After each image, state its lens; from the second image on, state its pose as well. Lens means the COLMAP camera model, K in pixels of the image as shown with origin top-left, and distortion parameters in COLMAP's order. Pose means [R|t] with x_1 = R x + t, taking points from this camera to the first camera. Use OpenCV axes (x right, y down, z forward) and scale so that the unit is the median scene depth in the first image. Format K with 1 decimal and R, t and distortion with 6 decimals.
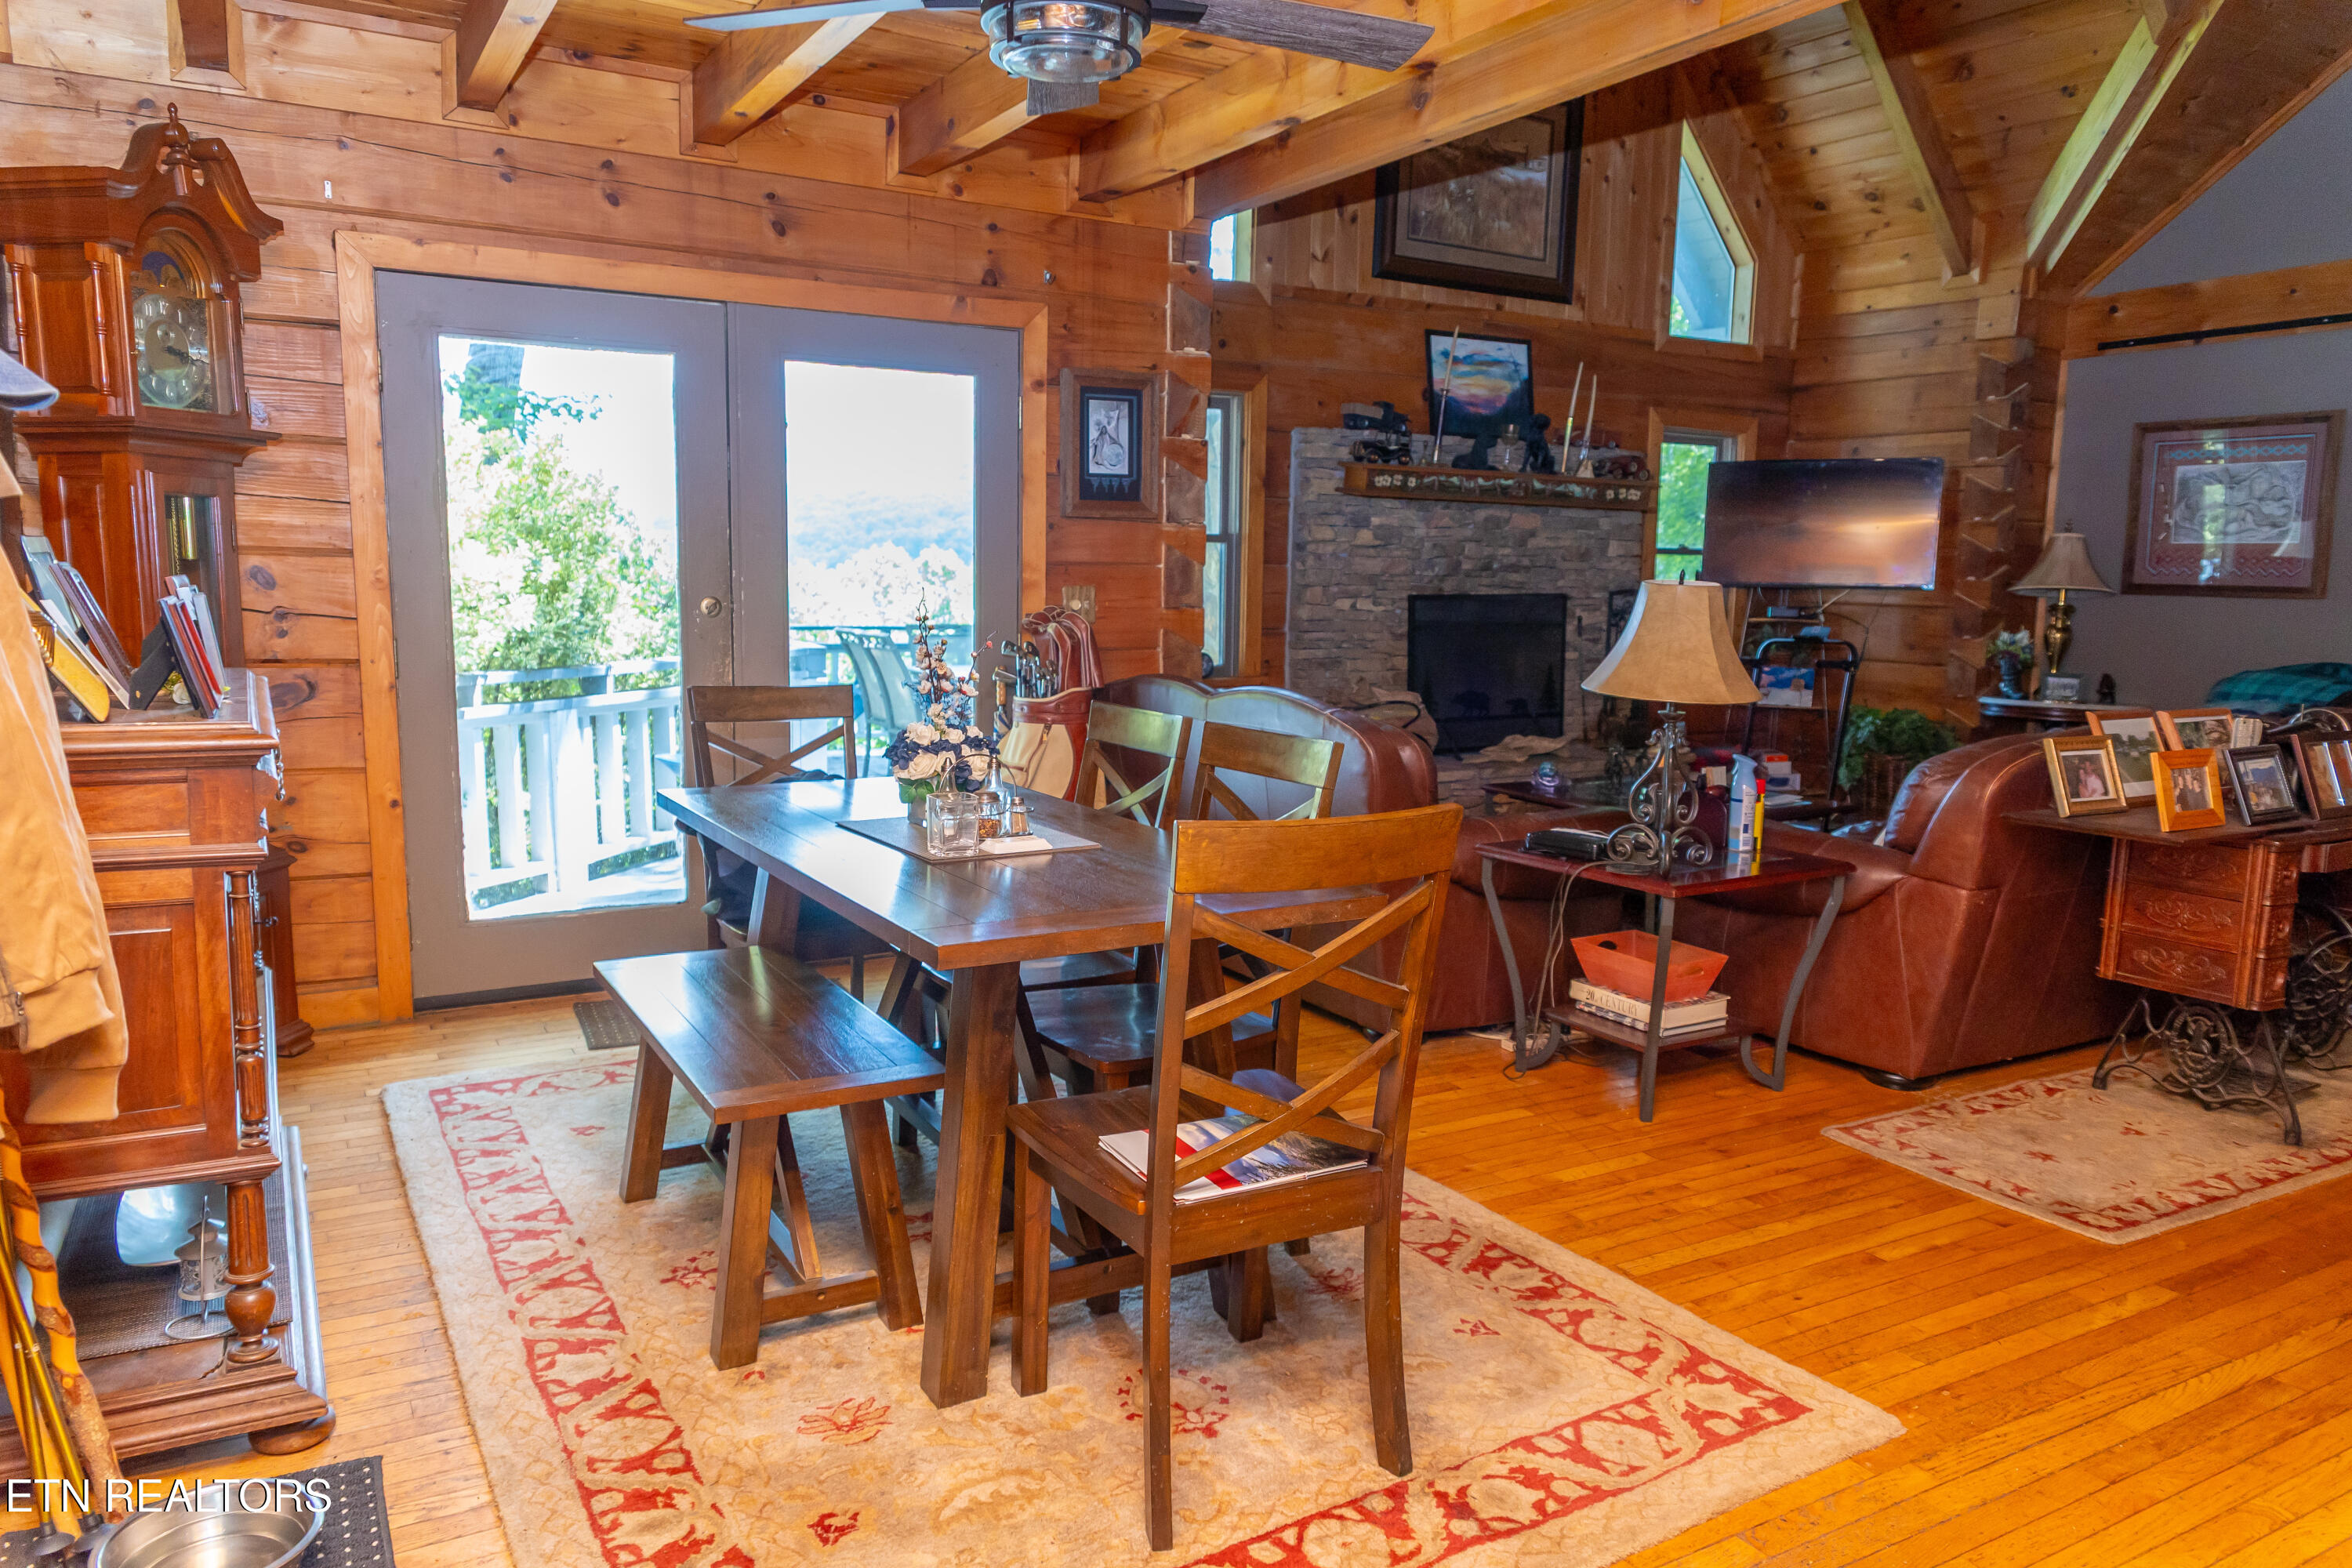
lens RADIAL K [[1671.5, 0, 1142.8], [0, 1671.5, 822.0], [0, 0, 1]] dist [0.008738, -0.009508]
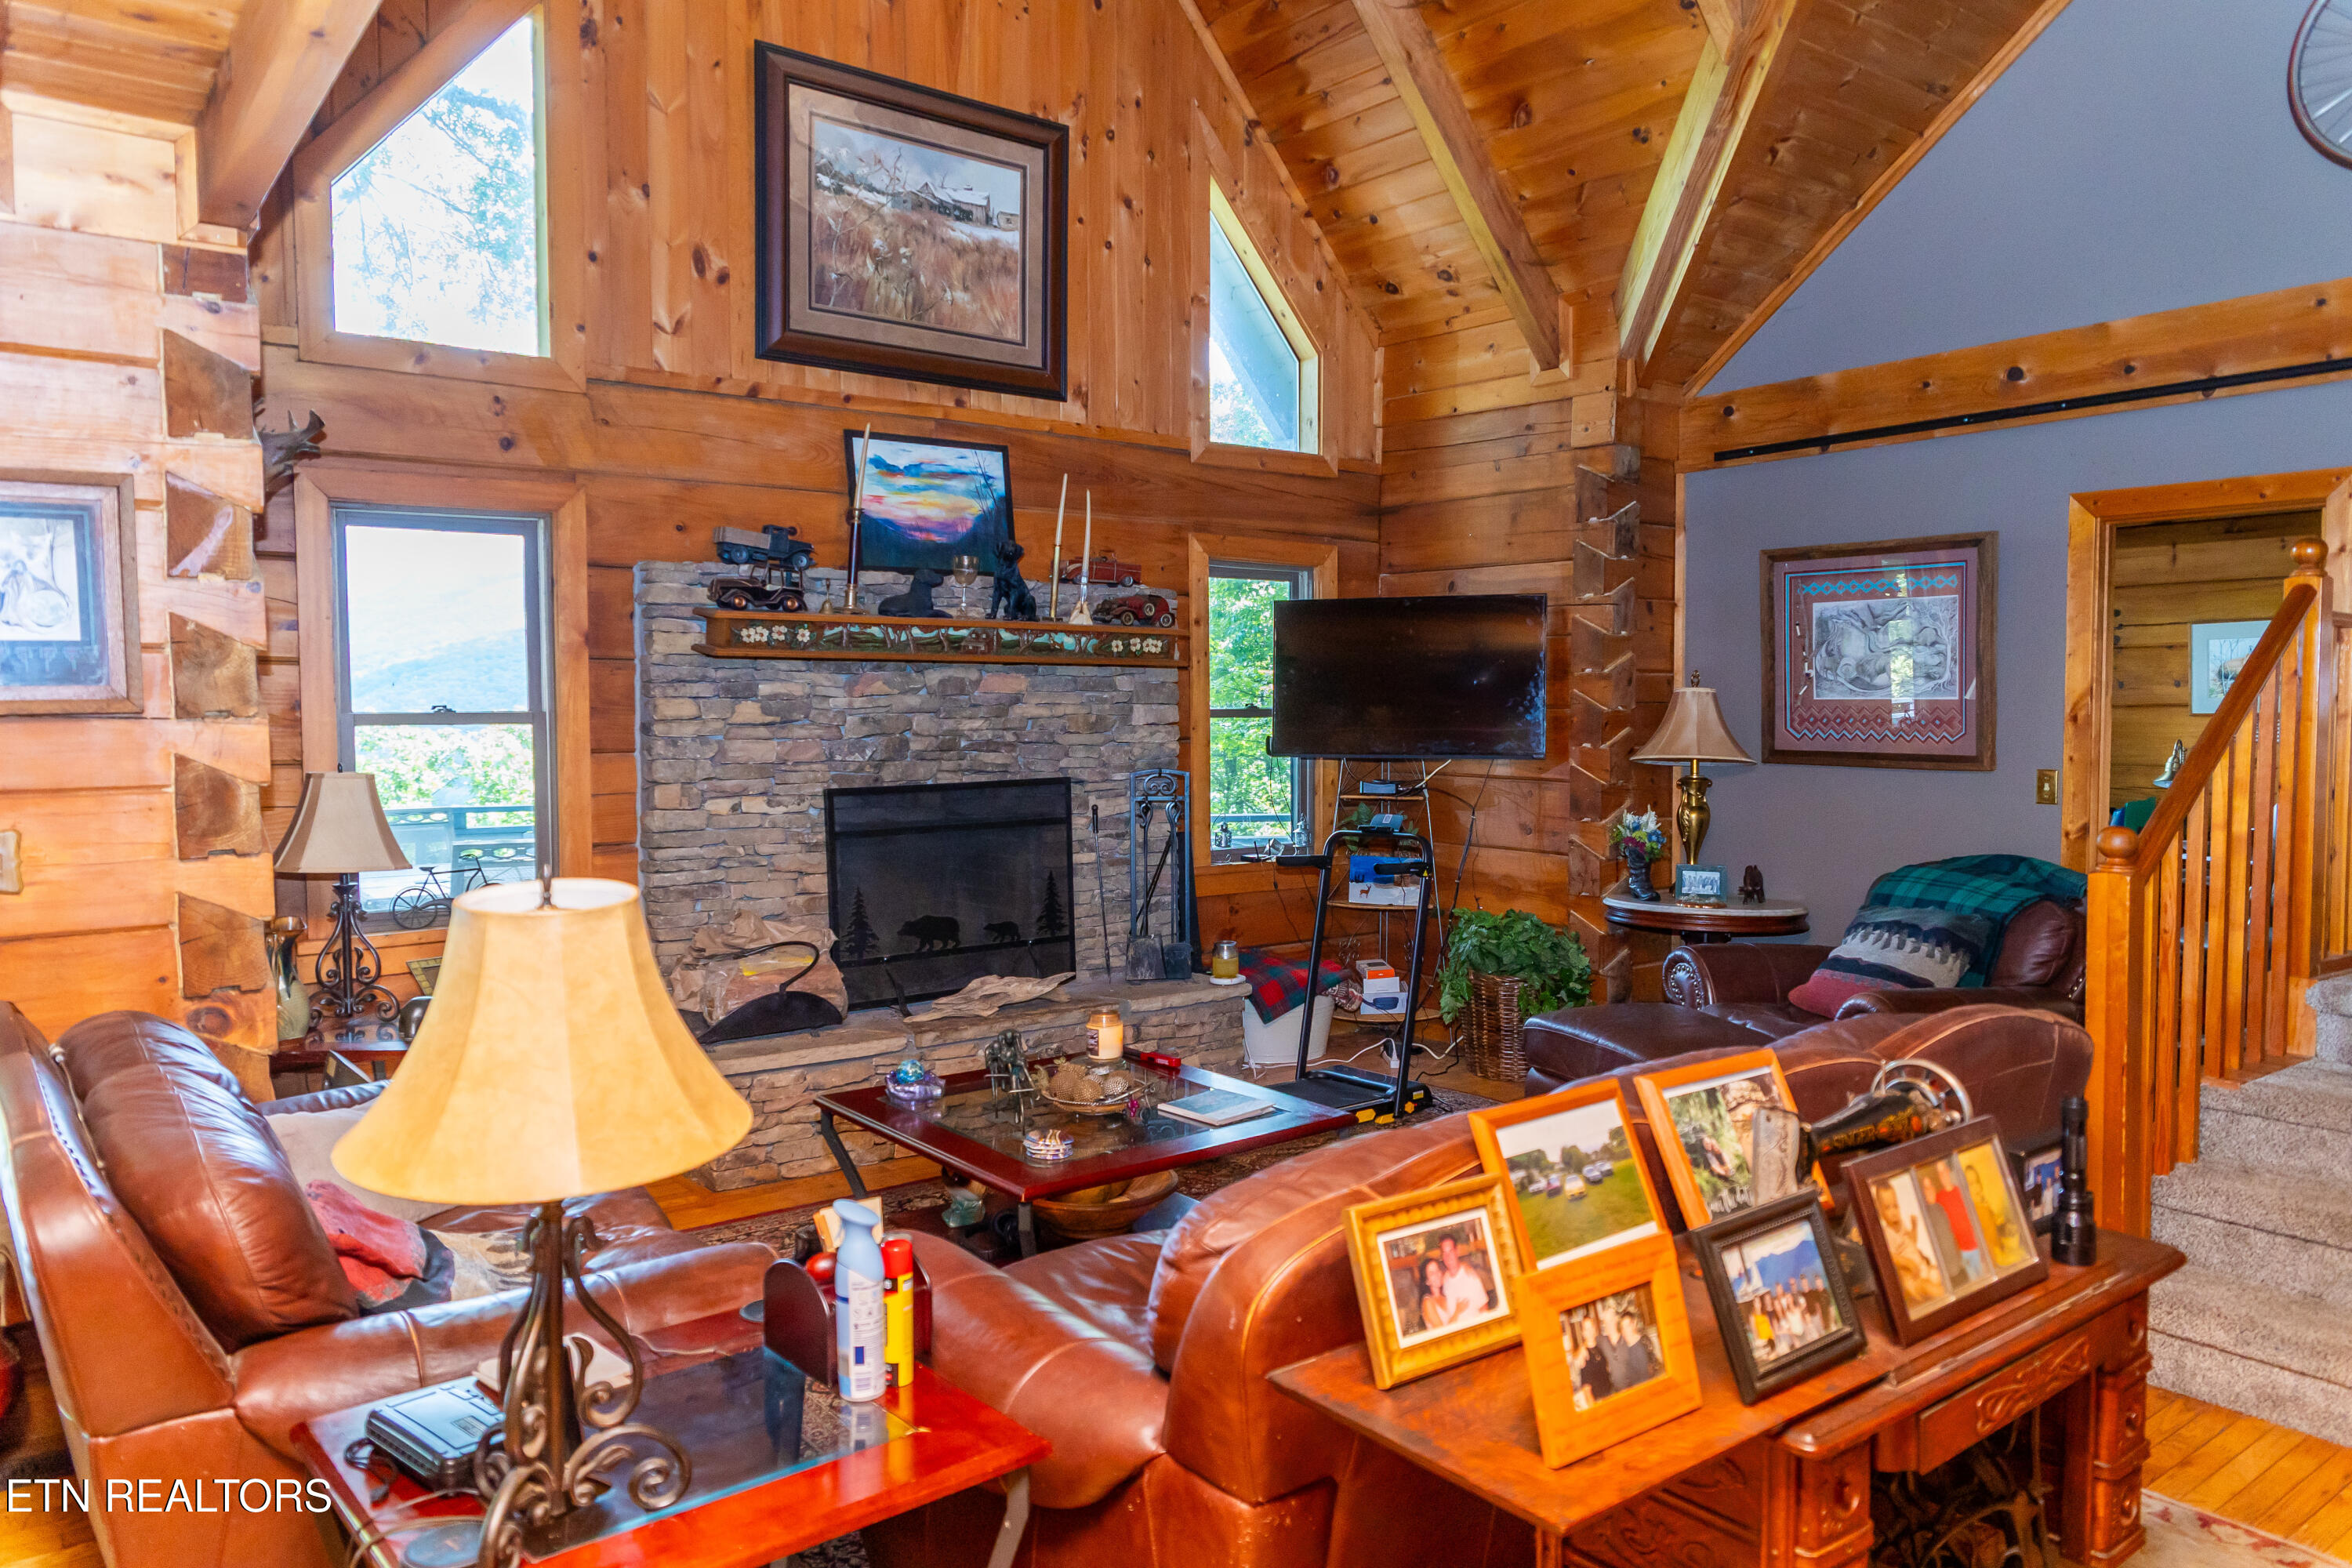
lens RADIAL K [[1663.2, 0, 1216.3], [0, 1663.2, 783.2], [0, 0, 1]] dist [0.011594, -0.018202]
pose [[0.989544, -0.025272, 0.142003, 0.219001], [0.039028, 0.994717, -0.094943, -0.062510], [-0.138853, 0.099492, 0.985303, 0.266006]]
